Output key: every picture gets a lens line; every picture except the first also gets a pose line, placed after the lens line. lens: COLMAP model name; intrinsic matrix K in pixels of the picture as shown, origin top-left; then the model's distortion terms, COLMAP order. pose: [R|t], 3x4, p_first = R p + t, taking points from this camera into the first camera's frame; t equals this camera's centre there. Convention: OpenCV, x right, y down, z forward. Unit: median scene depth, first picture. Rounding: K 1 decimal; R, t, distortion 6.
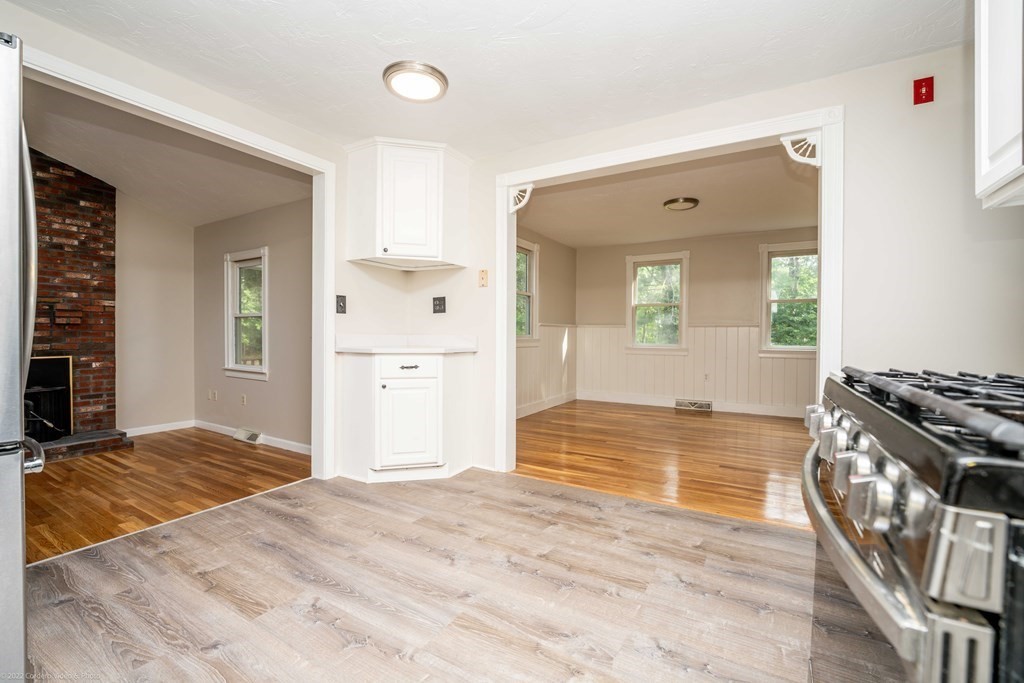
lens RADIAL K [[433.7, 0, 512.0], [0, 433.7, 341.5], [0, 0, 1]] dist [-0.019927, 0.000509]
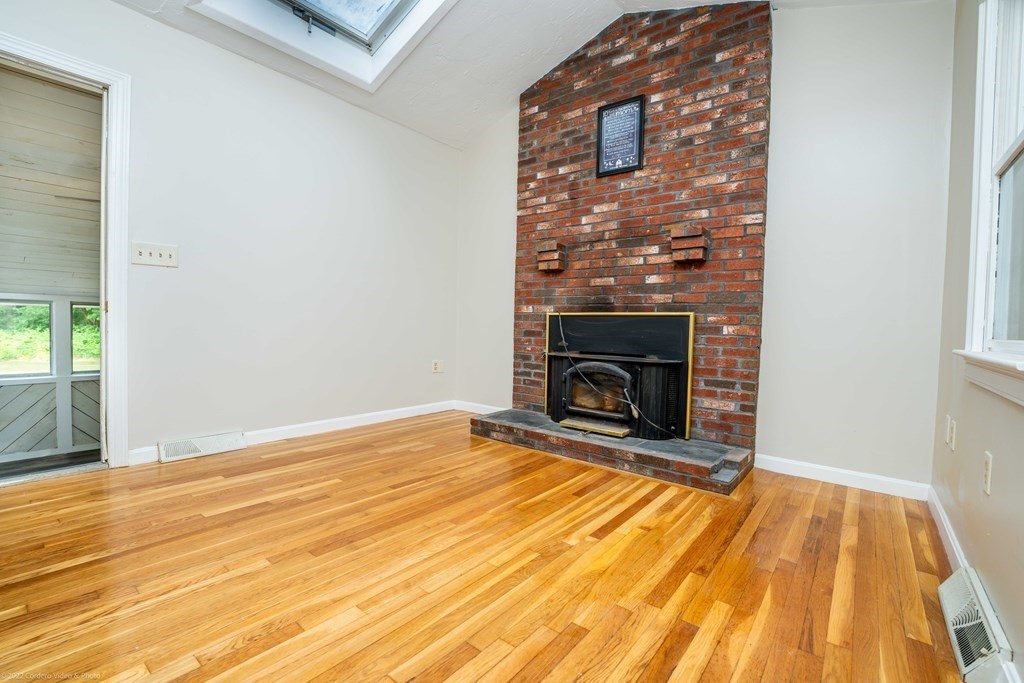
lens RADIAL K [[442.6, 0, 512.0], [0, 442.6, 341.5], [0, 0, 1]] dist [-0.027972, 0.000226]
pose [[-0.144521, 0.024983, -0.989186, -0.367042], [-0.044261, 0.998517, 0.031686, 0.067880], [0.988511, 0.048362, -0.143201, 0.841051]]
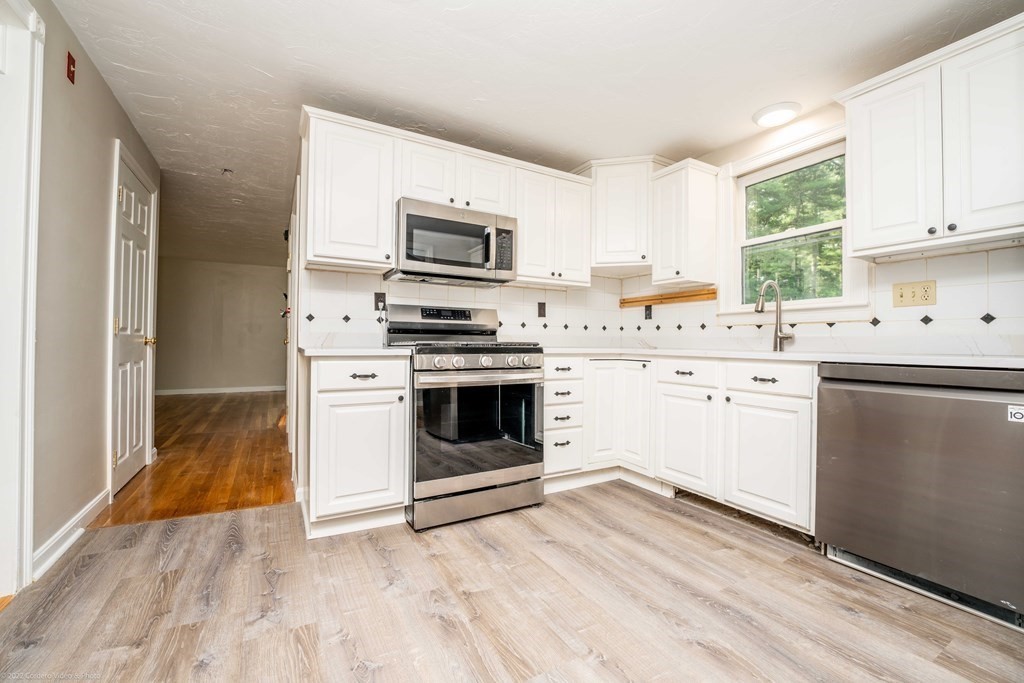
lens RADIAL K [[422.2, 0, 512.0], [0, 422.2, 341.5], [0, 0, 1]] dist [-0.025244, 0.000238]
pose [[-0.868543, -0.013087, 0.495441, -0.167289], [-0.007413, 0.999883, 0.013418, 0.005468], [-0.495558, 0.007981, -0.868538, 0.591307]]
